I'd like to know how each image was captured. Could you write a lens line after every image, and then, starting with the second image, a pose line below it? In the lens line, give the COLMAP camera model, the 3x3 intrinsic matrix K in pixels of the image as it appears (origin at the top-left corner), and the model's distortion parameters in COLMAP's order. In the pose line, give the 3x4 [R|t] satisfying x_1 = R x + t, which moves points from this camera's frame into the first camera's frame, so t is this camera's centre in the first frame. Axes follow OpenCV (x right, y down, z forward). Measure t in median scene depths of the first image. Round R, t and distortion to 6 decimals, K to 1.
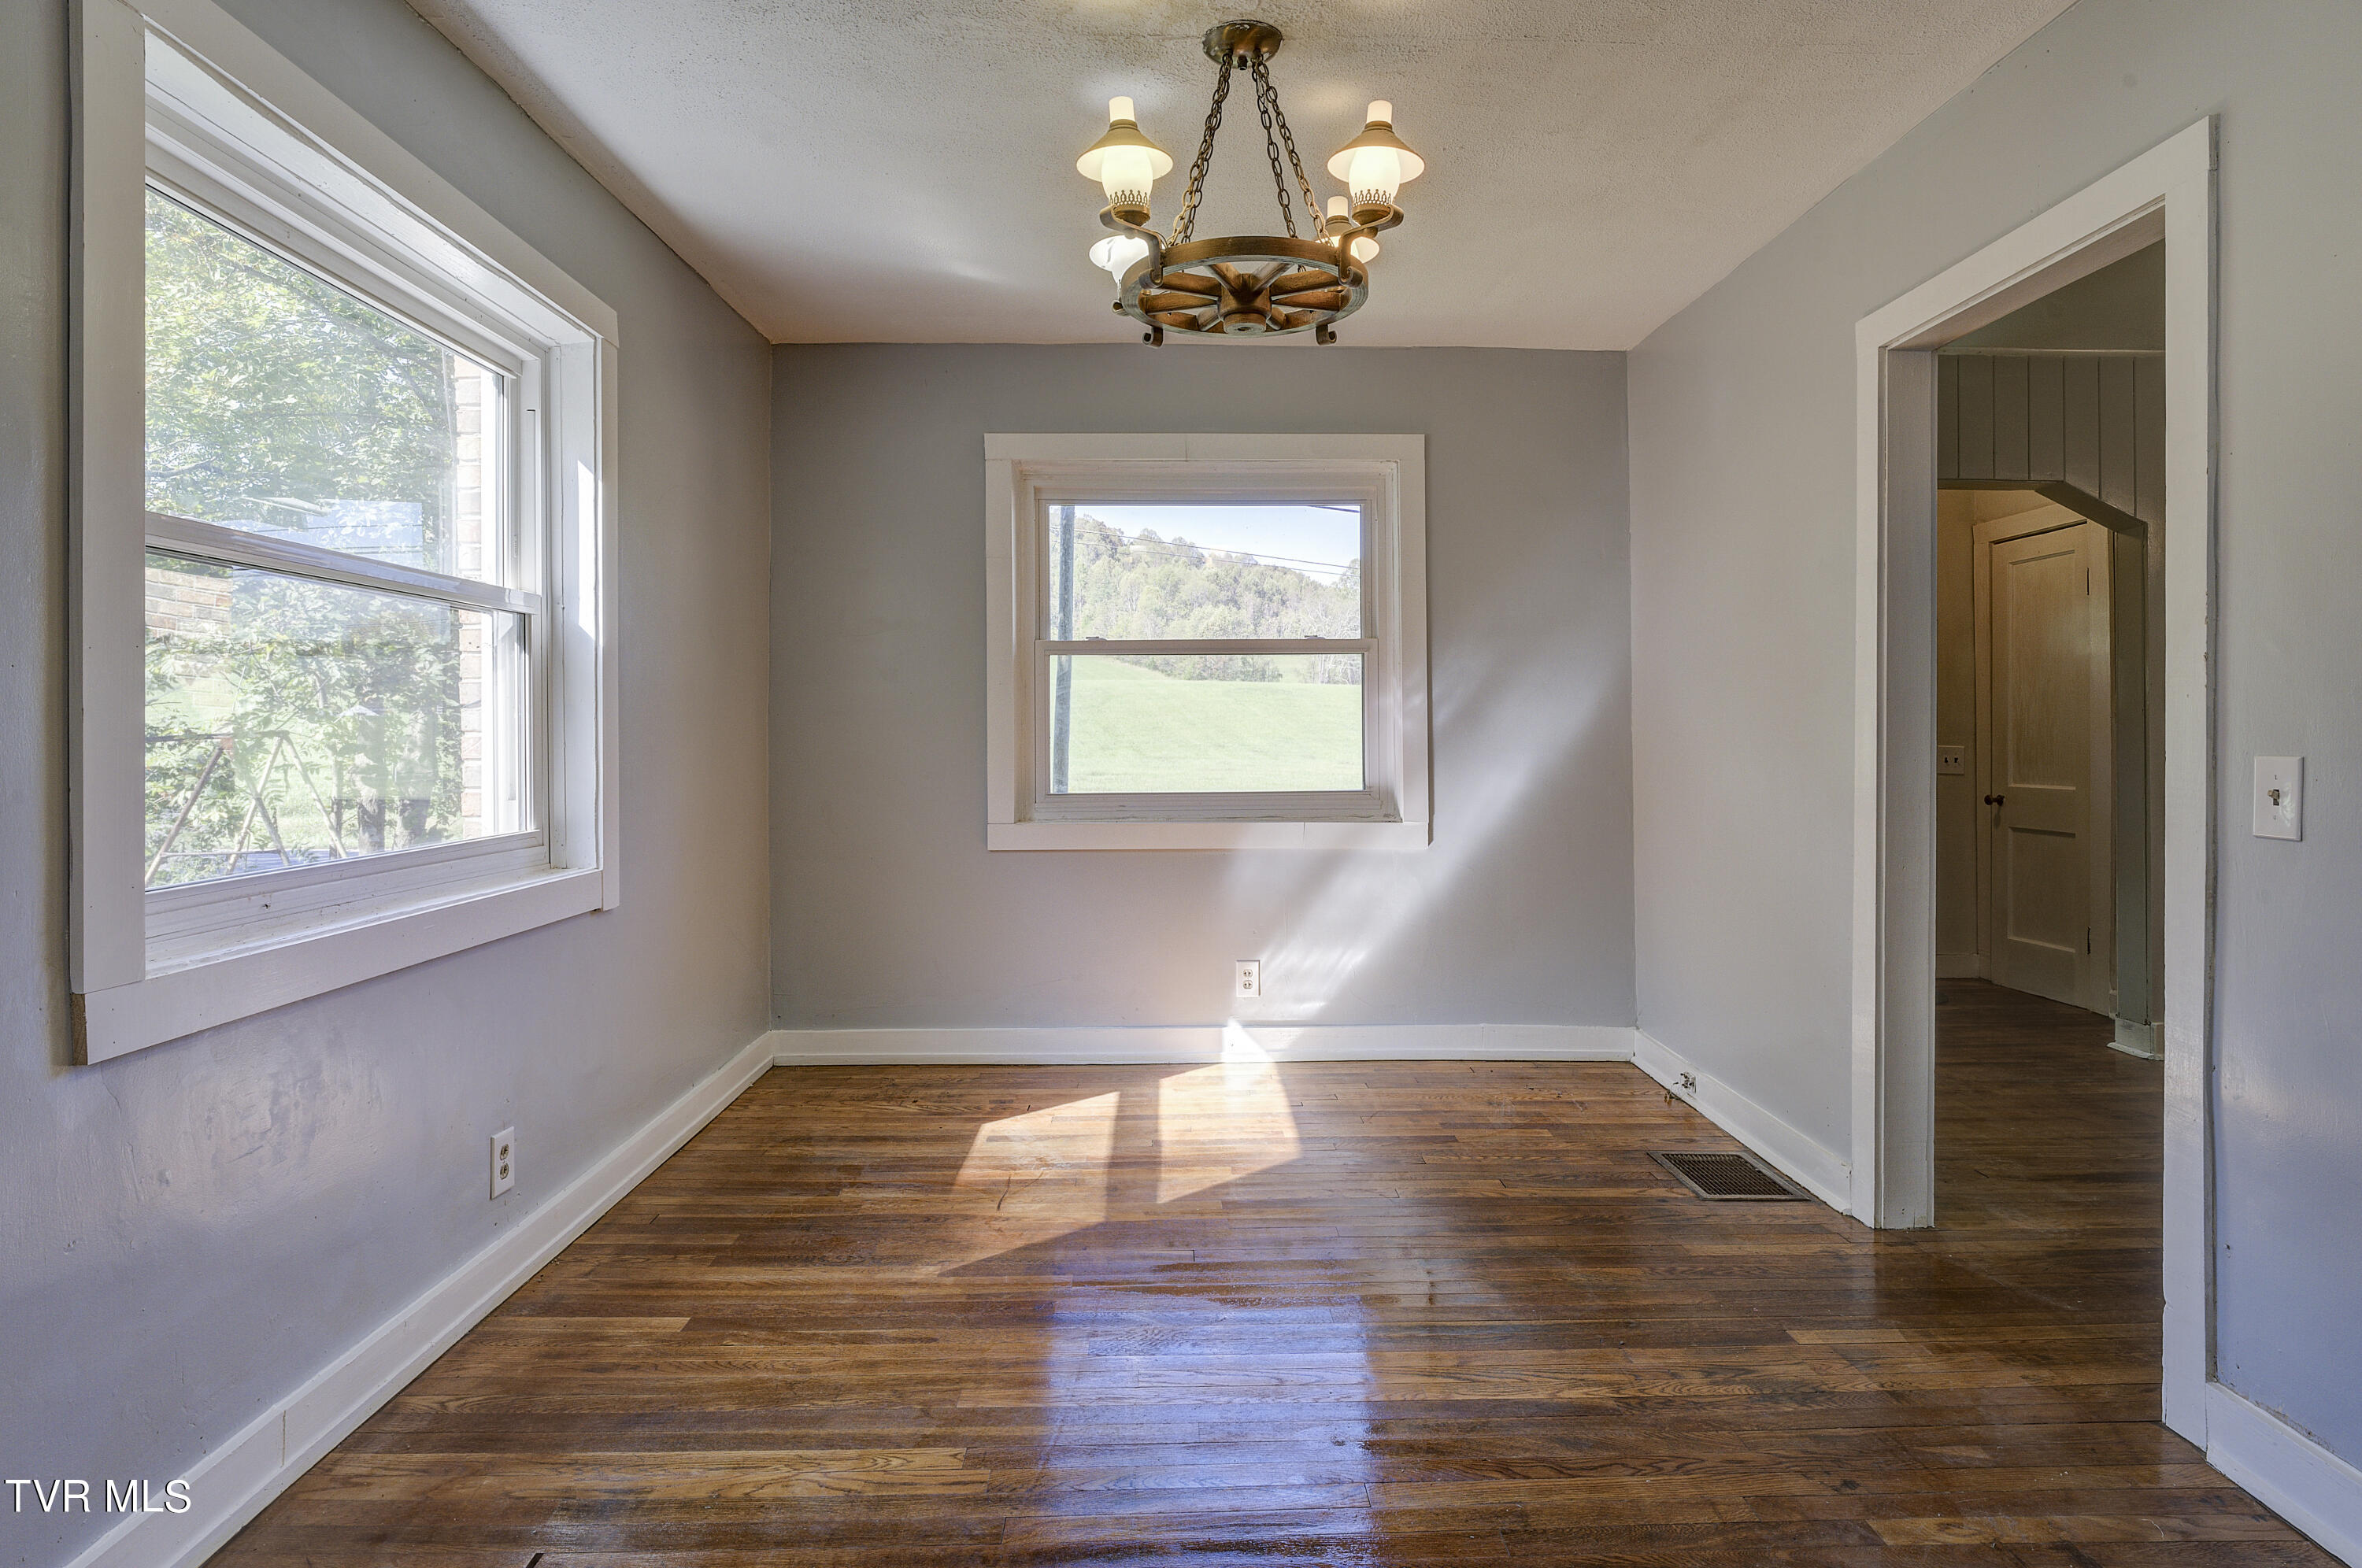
lens RADIAL K [[1245.3, 0, 1183.2], [0, 1245.3, 728.3], [0, 0, 1]] dist [0.001204, 0.000553]
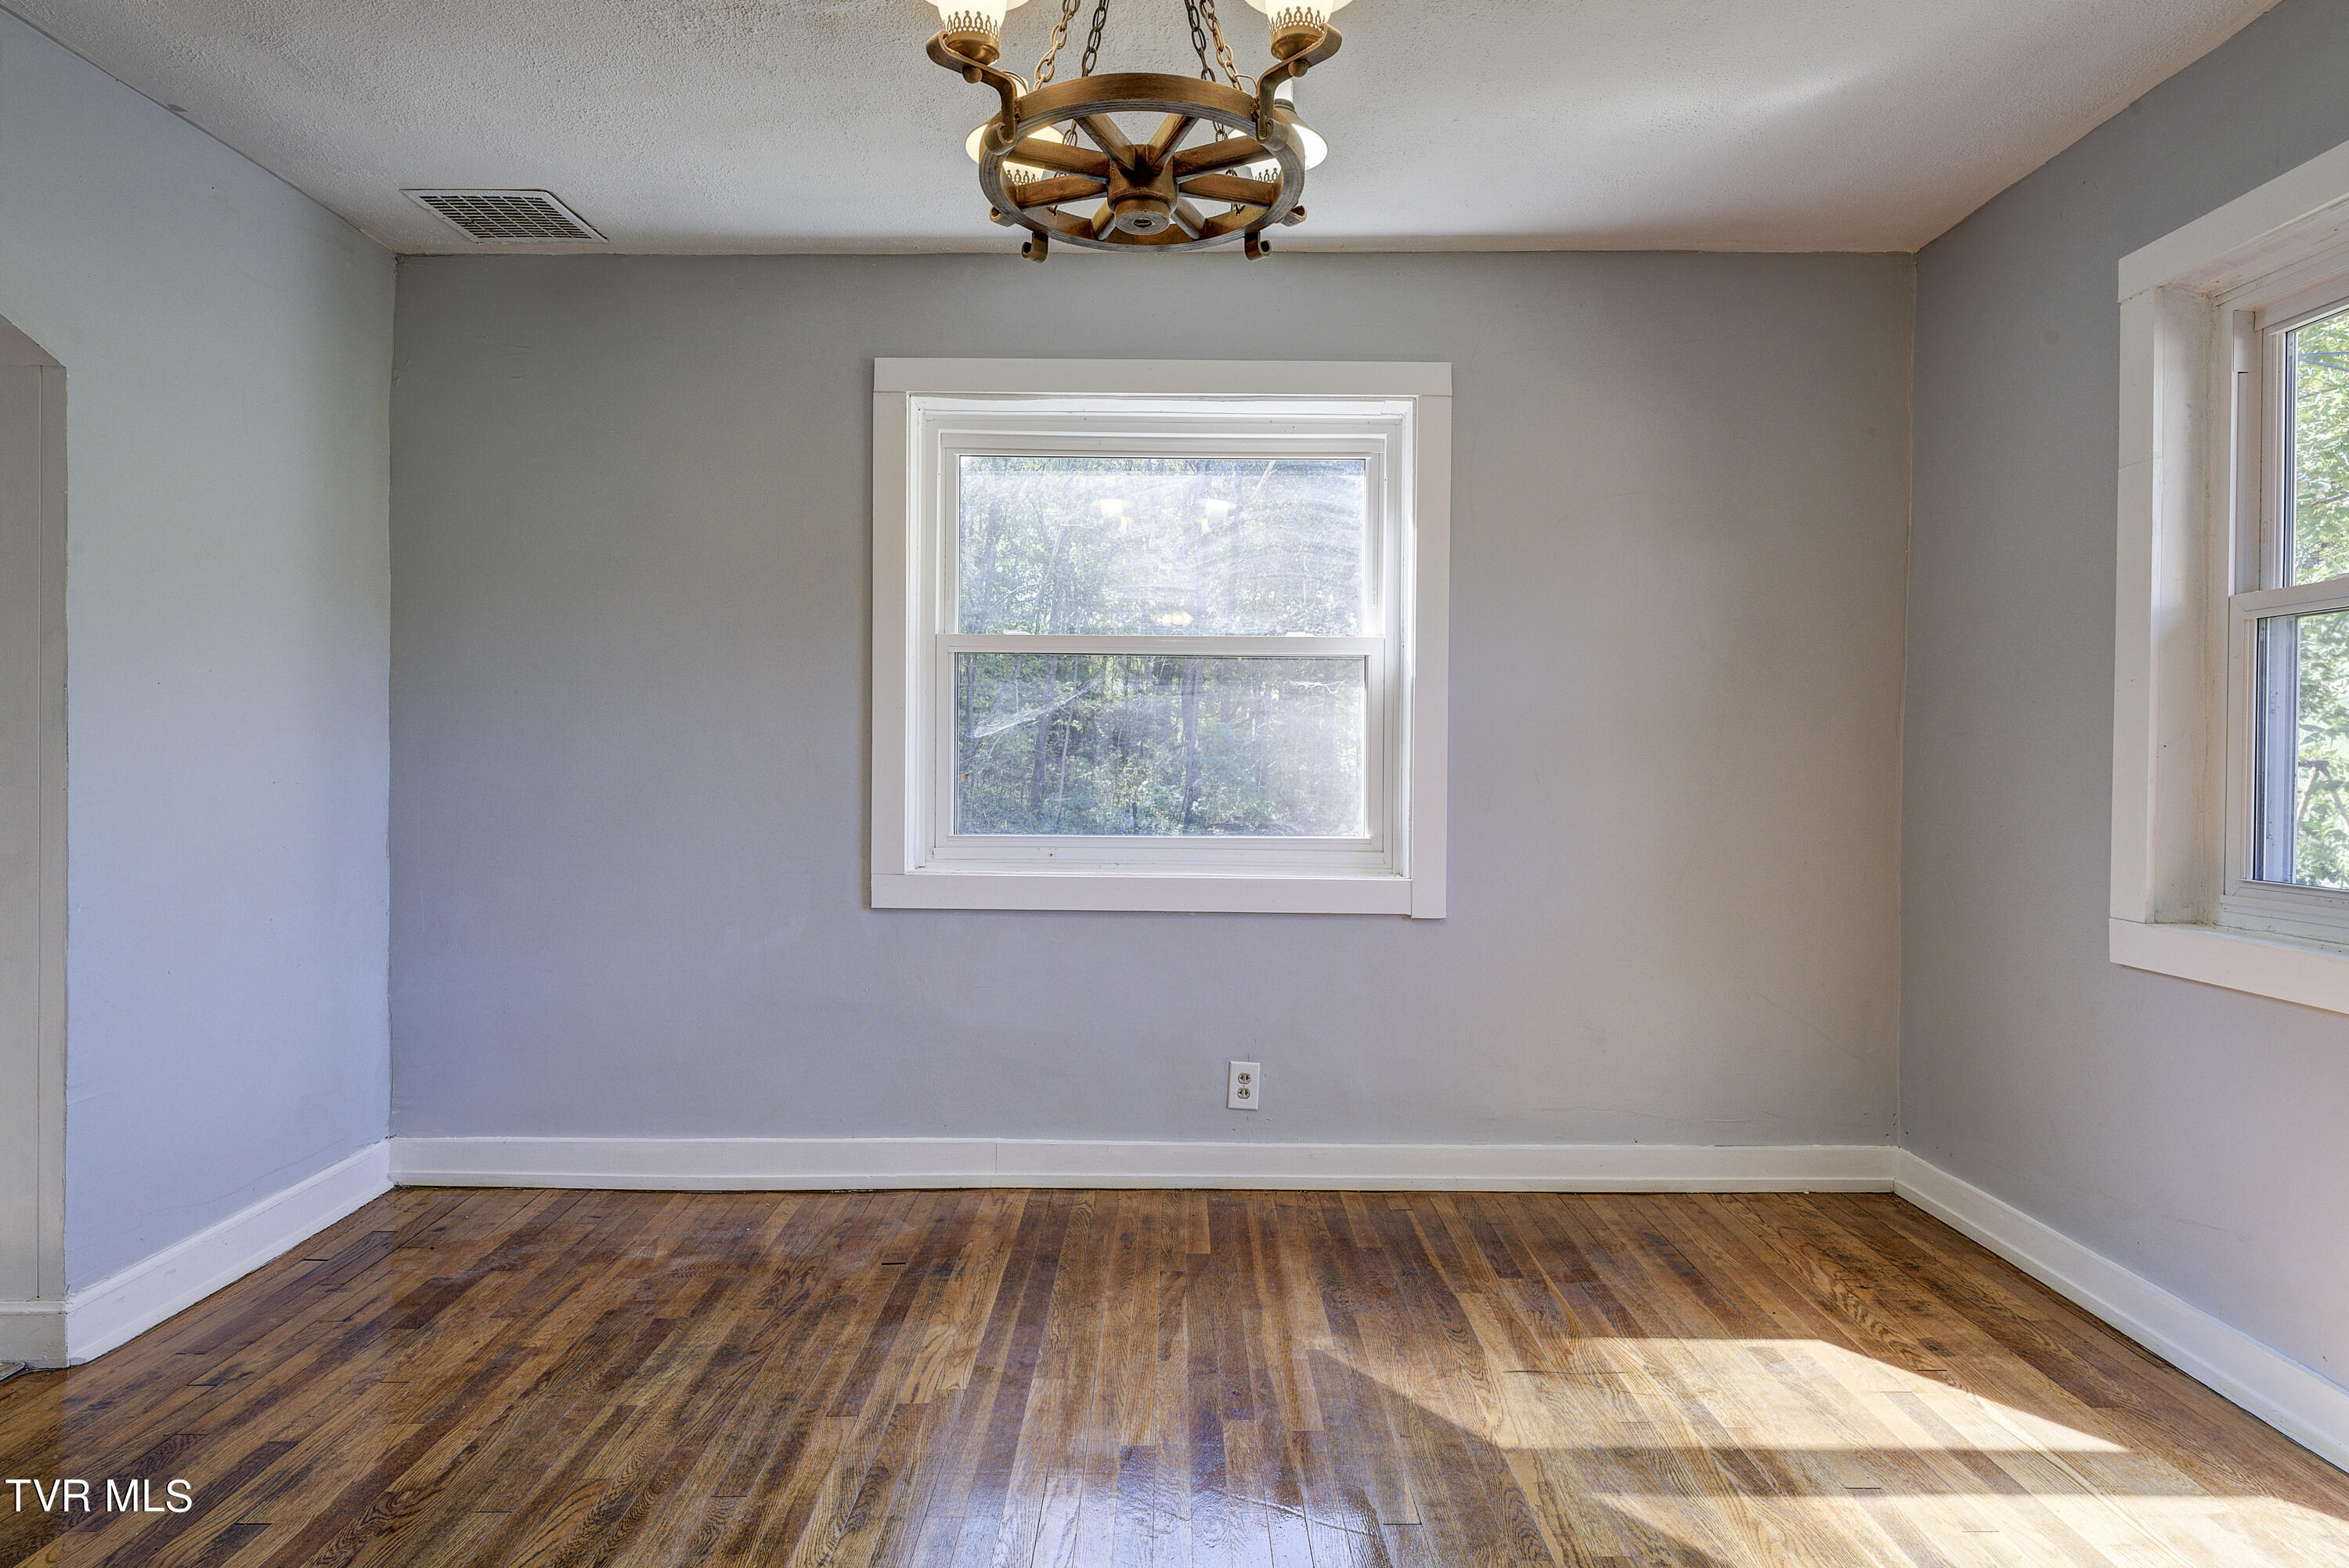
lens RADIAL K [[1204.8, 0, 1174.5], [0, 1204.8, 784.0], [0, 0, 1]] dist [-0.001665, -0.000544]
pose [[-0.015184, 0.017813, -0.999726, 0.569175], [-0.007365, 0.999812, 0.017927, 0.008524], [0.999858, 0.007635, -0.015050, 0.763140]]
